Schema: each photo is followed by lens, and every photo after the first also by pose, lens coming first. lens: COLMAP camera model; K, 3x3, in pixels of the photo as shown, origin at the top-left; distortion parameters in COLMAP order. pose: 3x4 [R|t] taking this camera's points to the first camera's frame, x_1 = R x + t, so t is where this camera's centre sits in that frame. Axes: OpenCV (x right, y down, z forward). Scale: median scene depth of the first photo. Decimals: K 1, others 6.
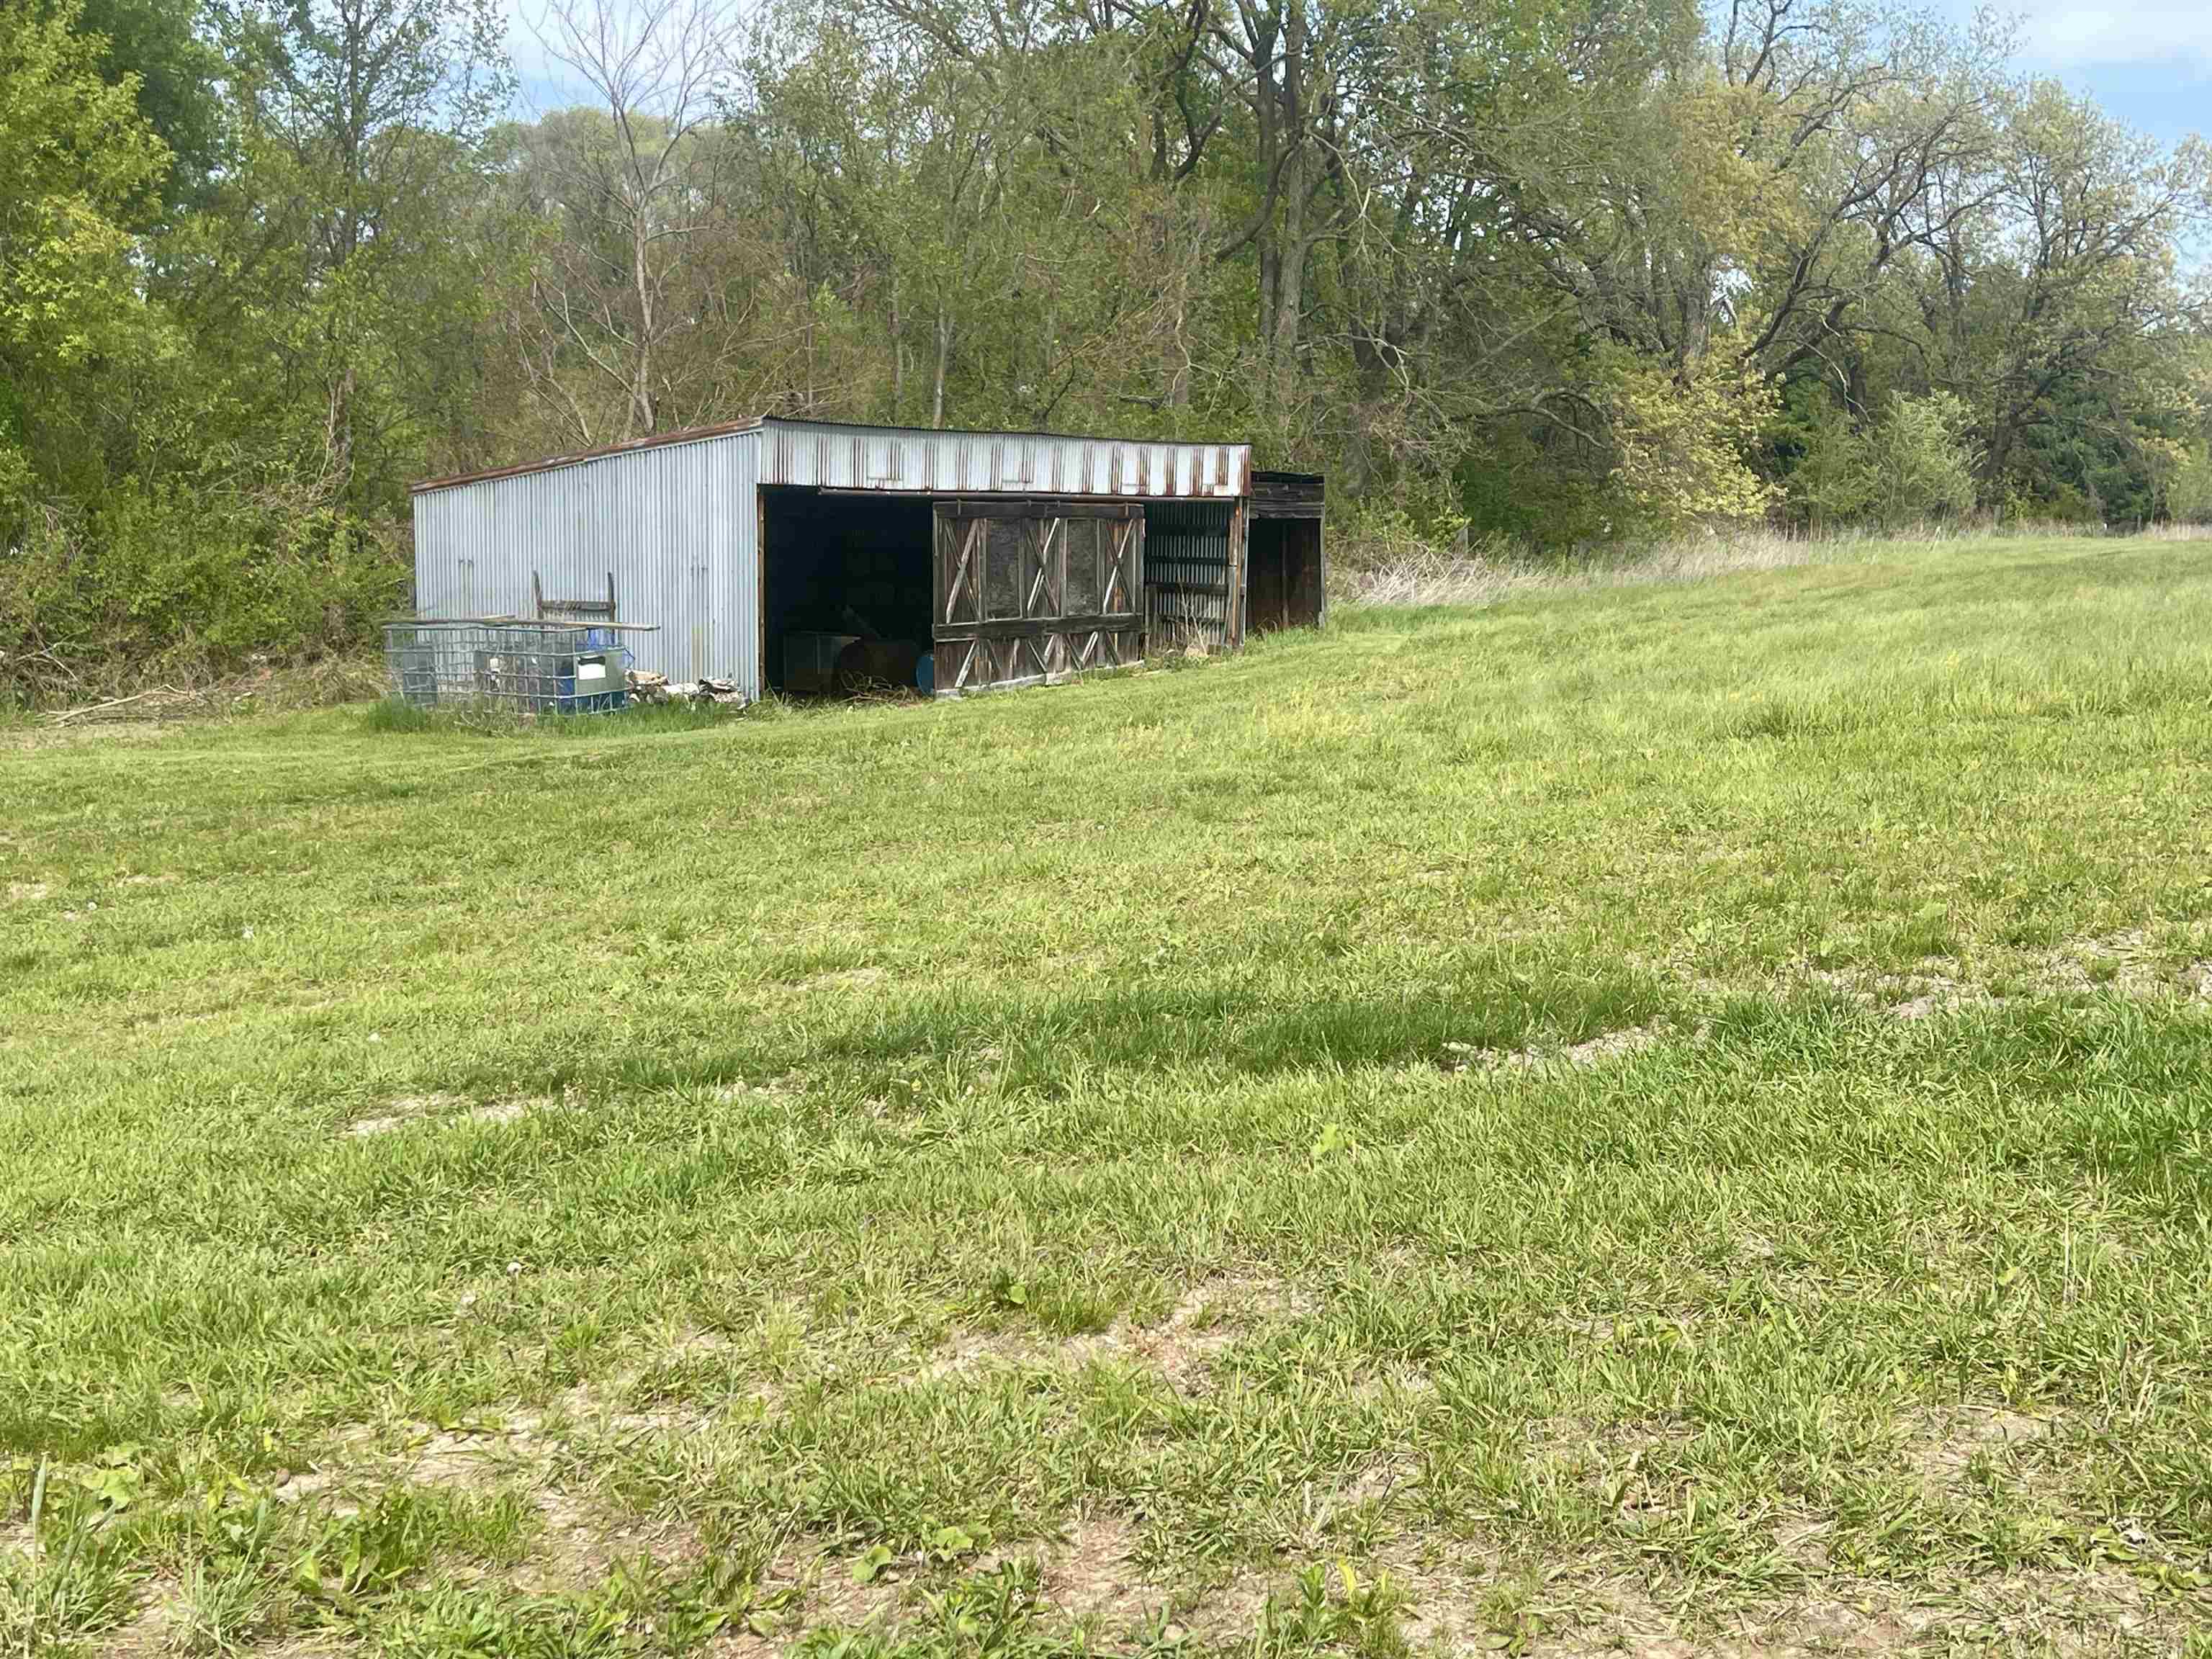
lens RADIAL K [[2708.8, 0, 1111.0], [0, 2708.8, 828.6], [0, 0, 1]] dist [0.033897, 0.000000]
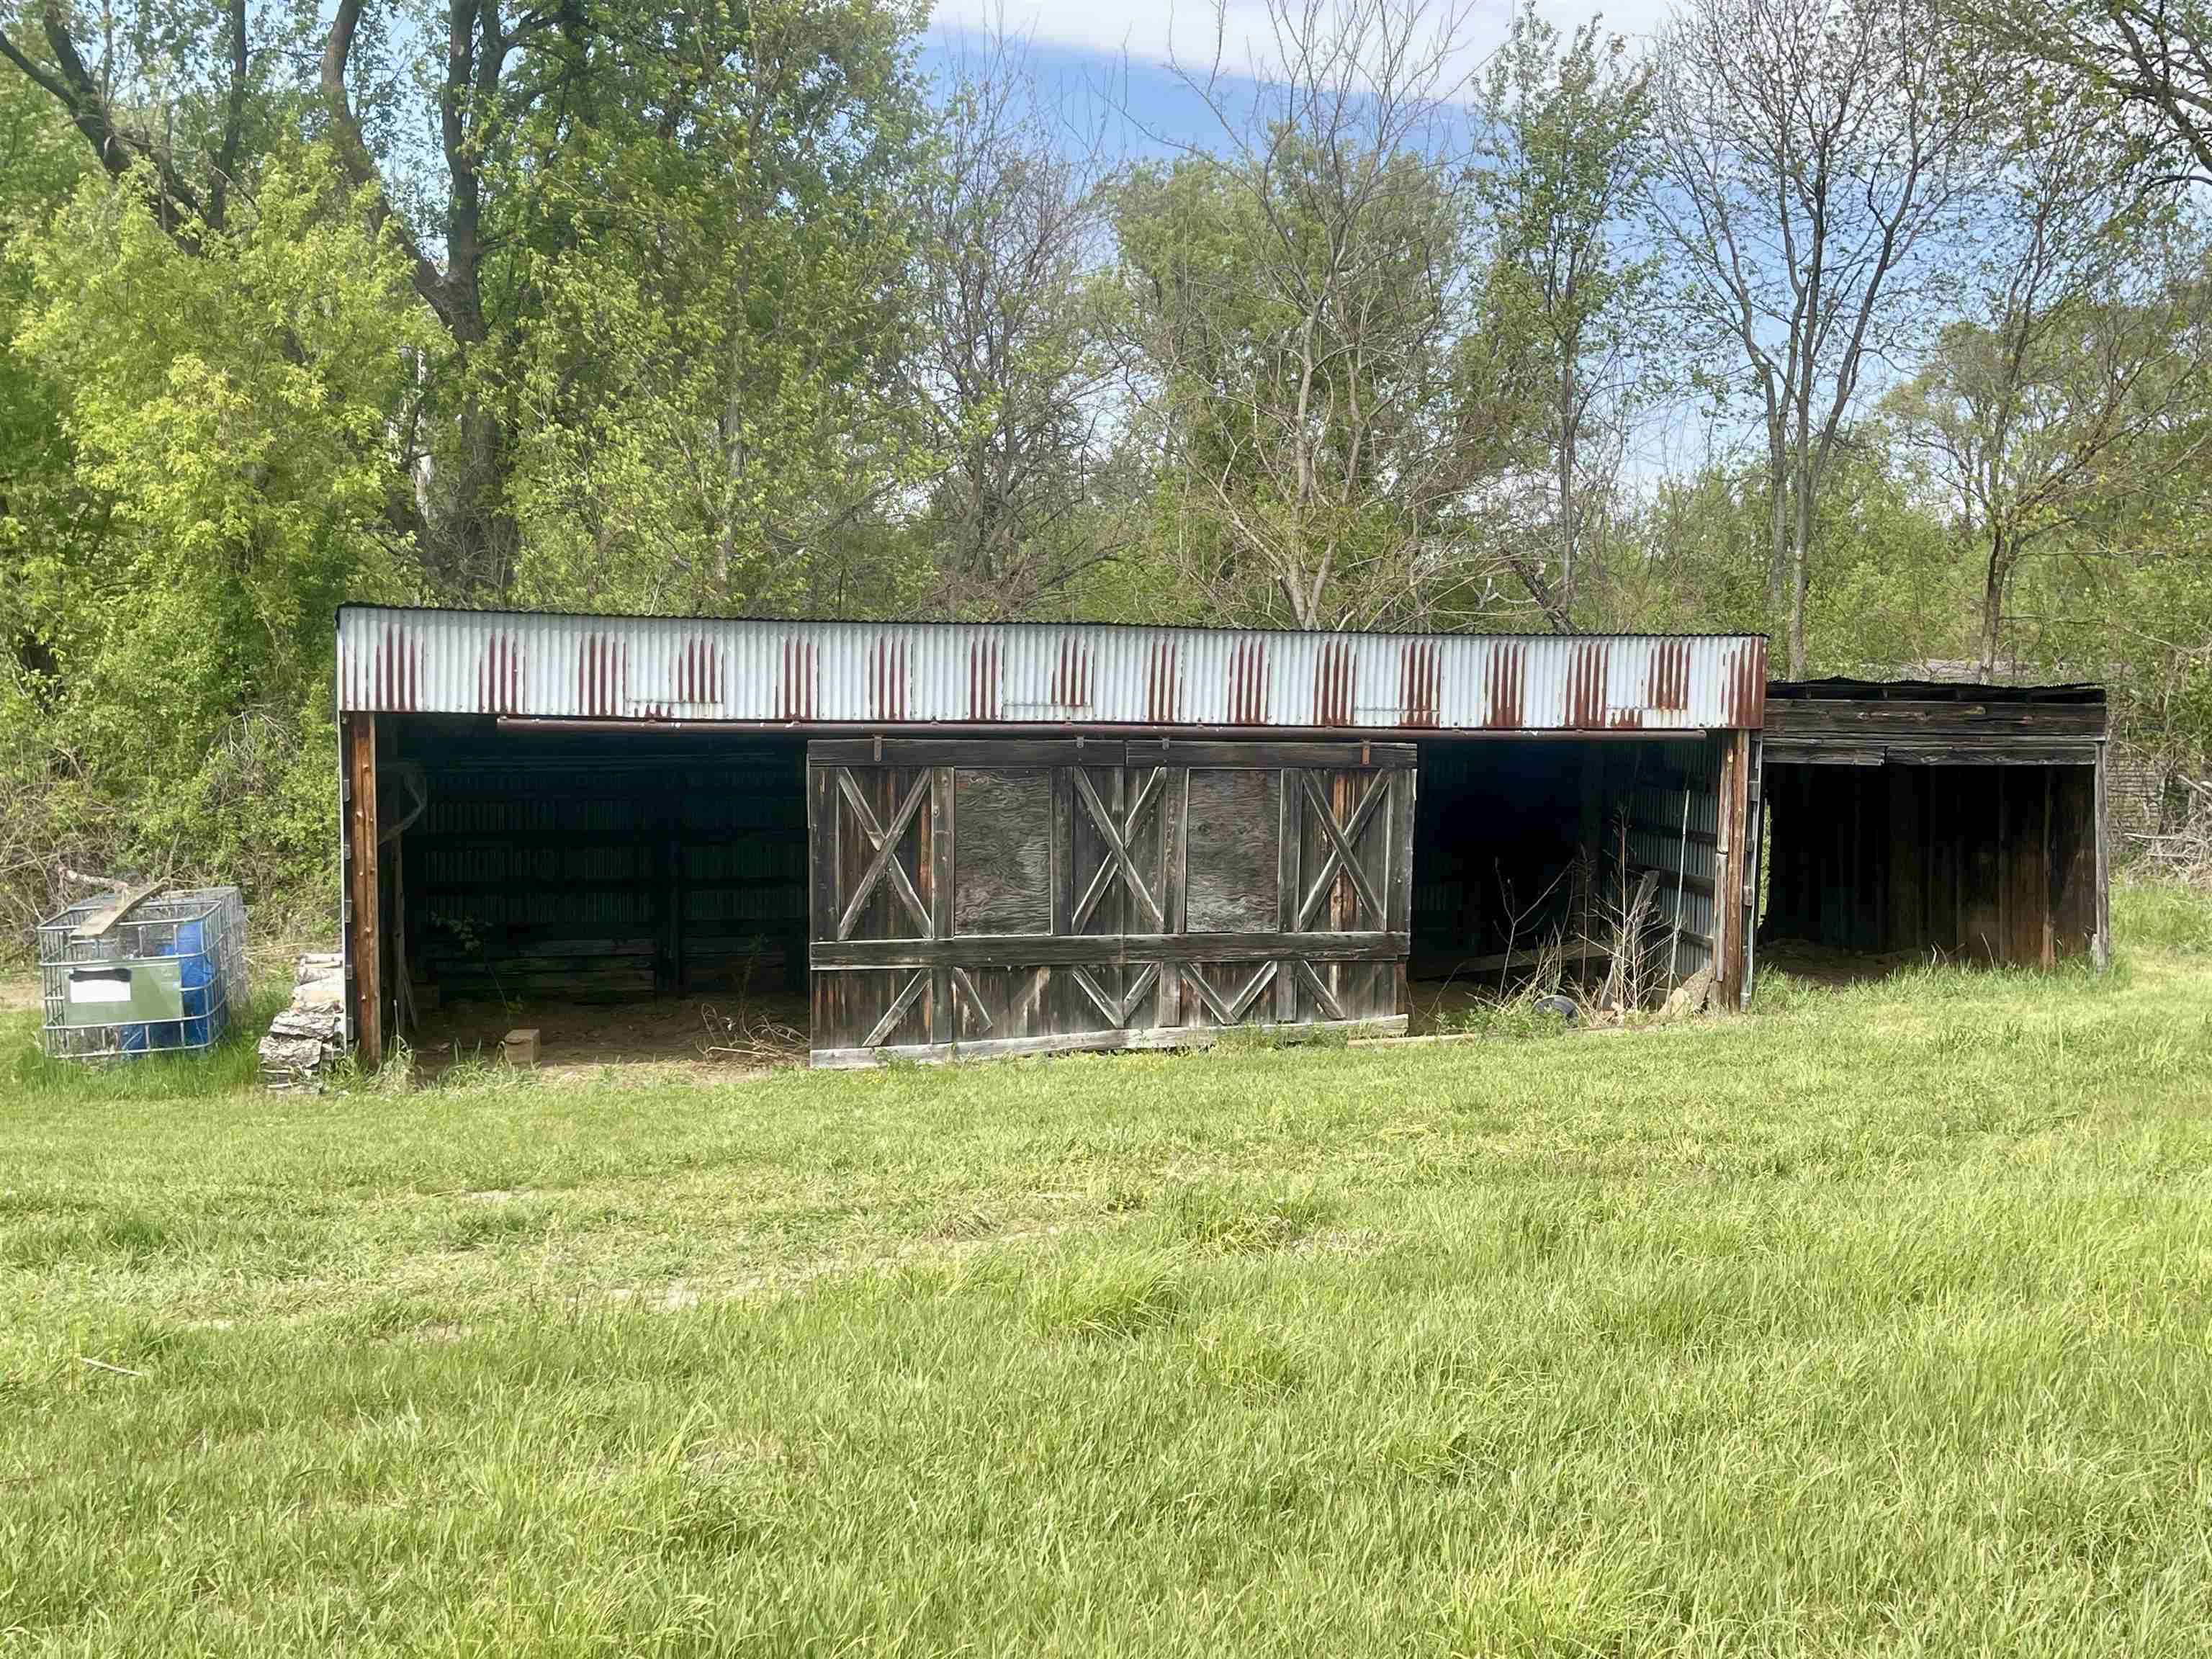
lens RADIAL K [[2294.3, 0, 1105.5], [0, 2294.3, 835.4], [0, 0, 1]] dist [0.059989, 0.000000]
pose [[0.726901, 0.044221, -0.685317, 0.306068], [-0.086320, 0.995893, -0.027297, -0.083915], [0.681295, 0.078999, 0.727733, 0.623836]]
